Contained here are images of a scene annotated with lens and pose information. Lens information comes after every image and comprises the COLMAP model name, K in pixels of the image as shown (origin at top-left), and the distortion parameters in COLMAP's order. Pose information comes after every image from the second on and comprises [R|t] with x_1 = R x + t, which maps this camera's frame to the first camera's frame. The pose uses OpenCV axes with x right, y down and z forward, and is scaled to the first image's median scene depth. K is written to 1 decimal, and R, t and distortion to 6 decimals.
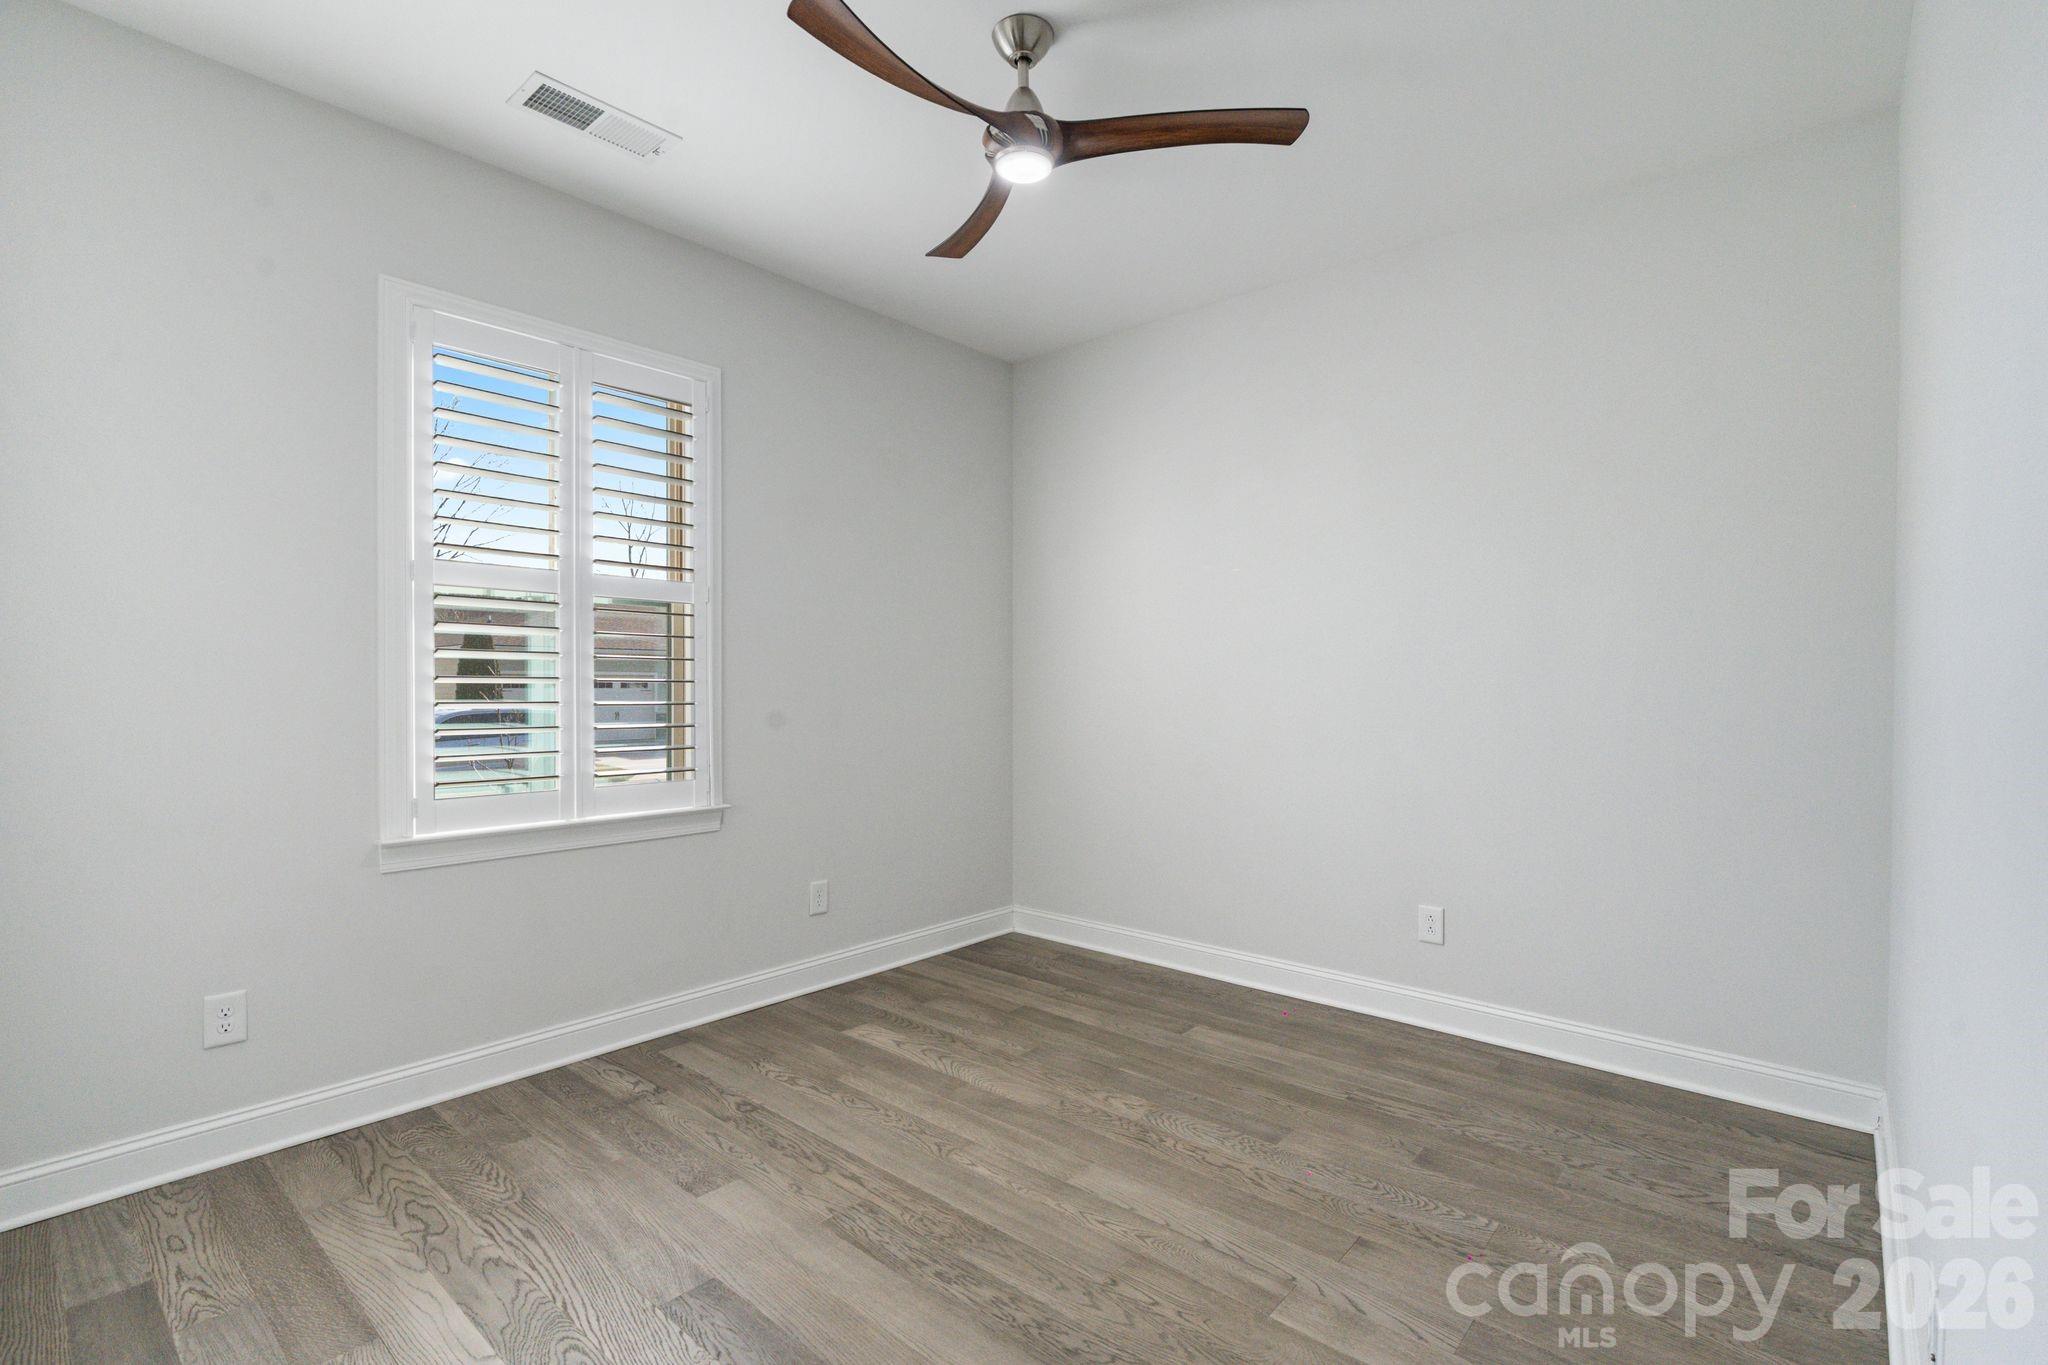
lens RADIAL K [[937.2, 0, 1023.0], [0, 937.2, 692.0], [0, 0, 1]] dist [0.000638, 0.000282]
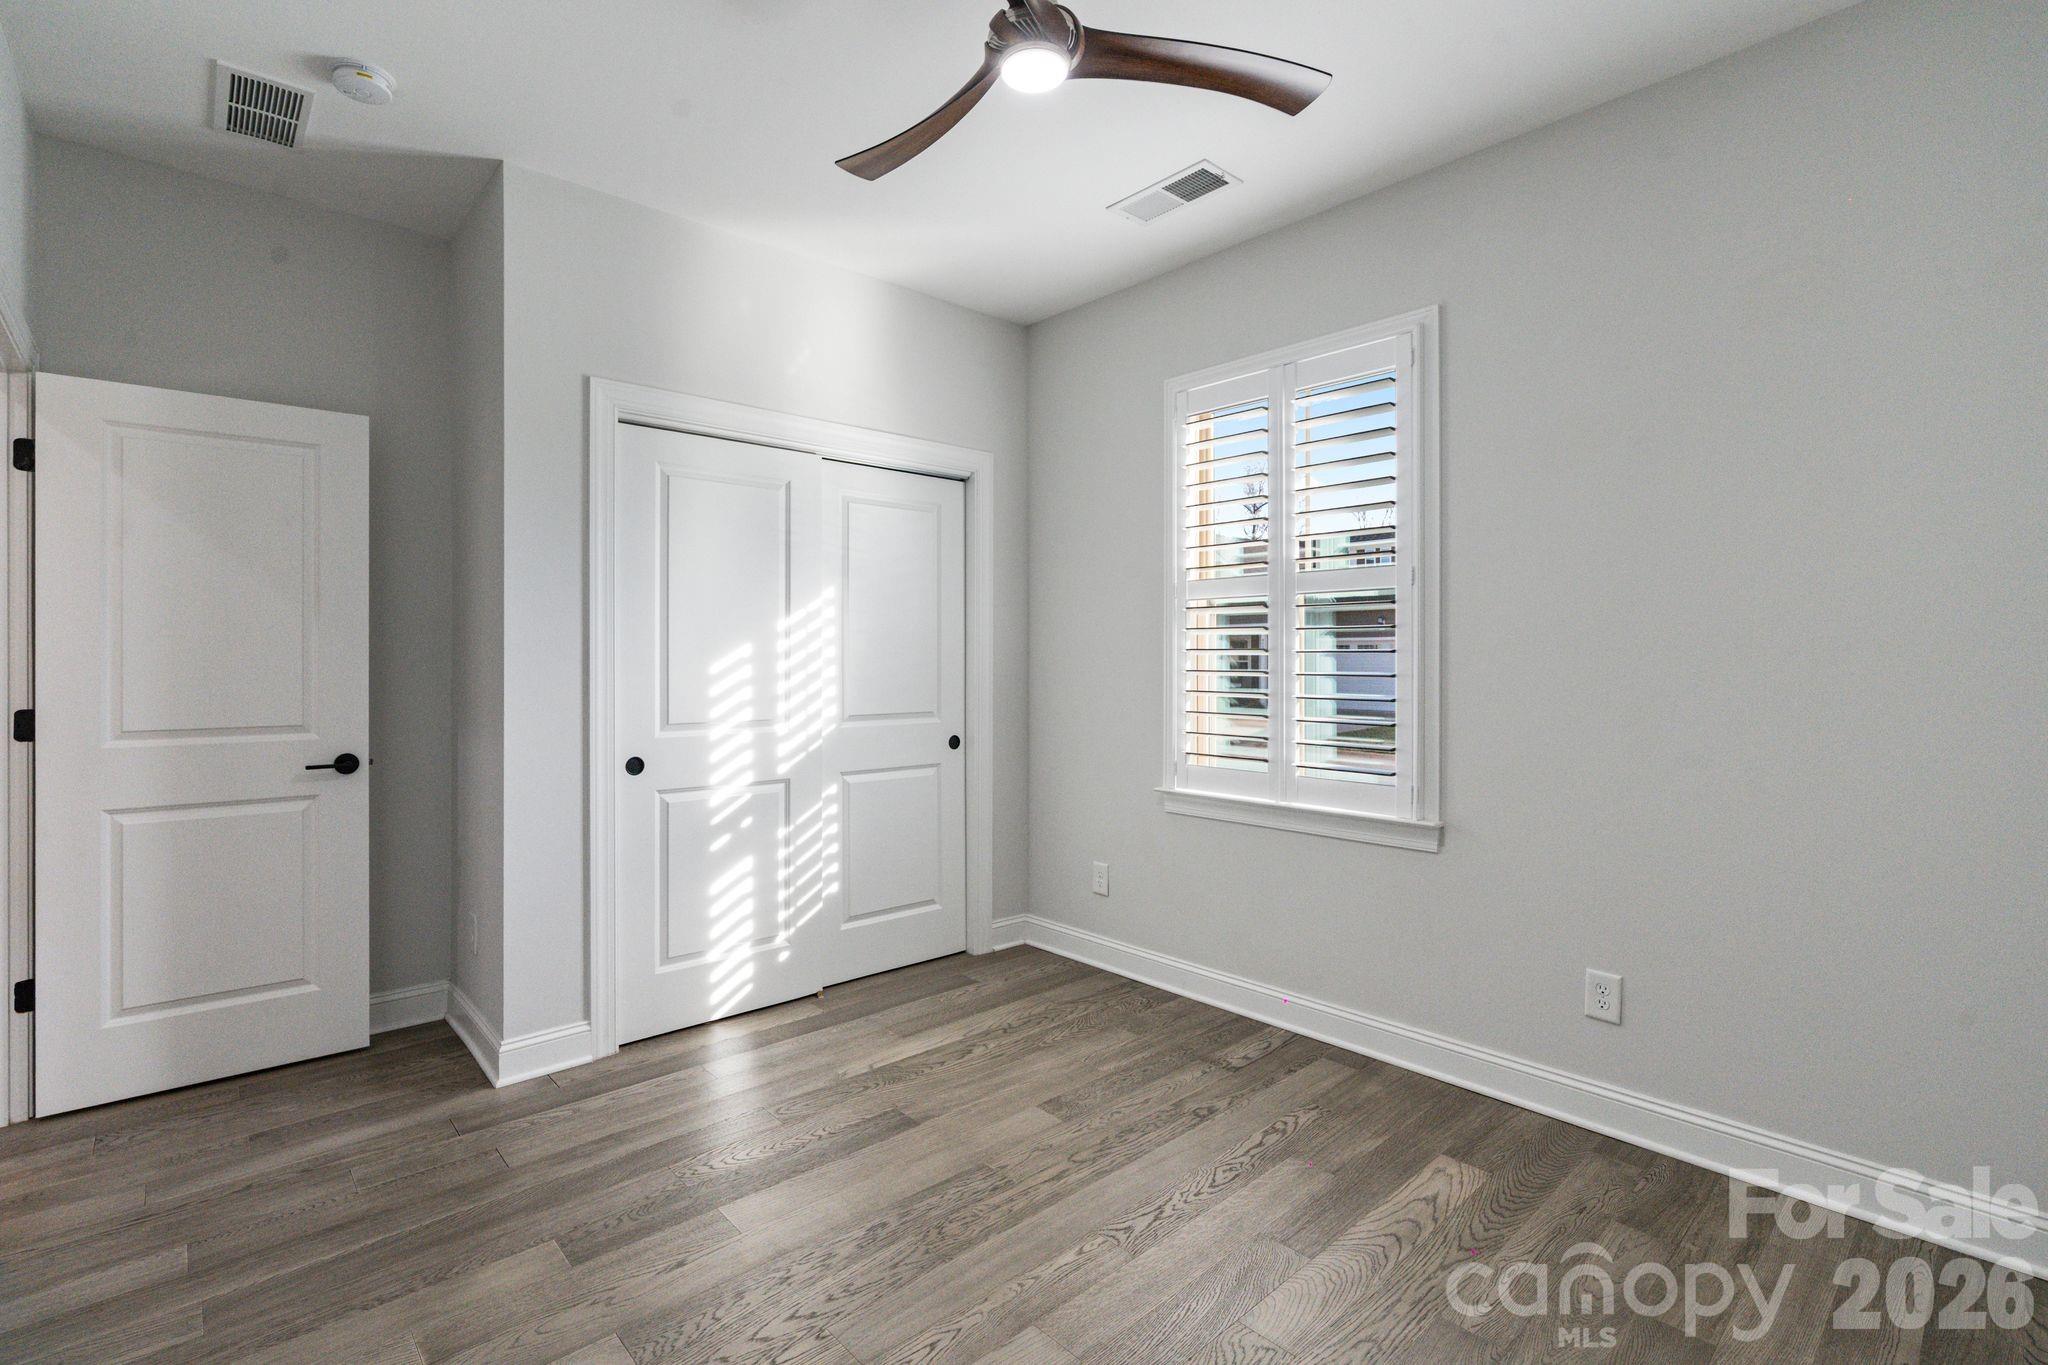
lens RADIAL K [[937.2, 0, 1020.0], [0, 937.2, 668.2], [0, 0, 1]] dist [0.000638, 0.000282]
pose [[-0.110998, 0.002500, -0.993817, 0.684995], [-0.009354, 0.999950, 0.003560, -0.021509], [0.993777, 0.009692, -0.110969, 0.895758]]
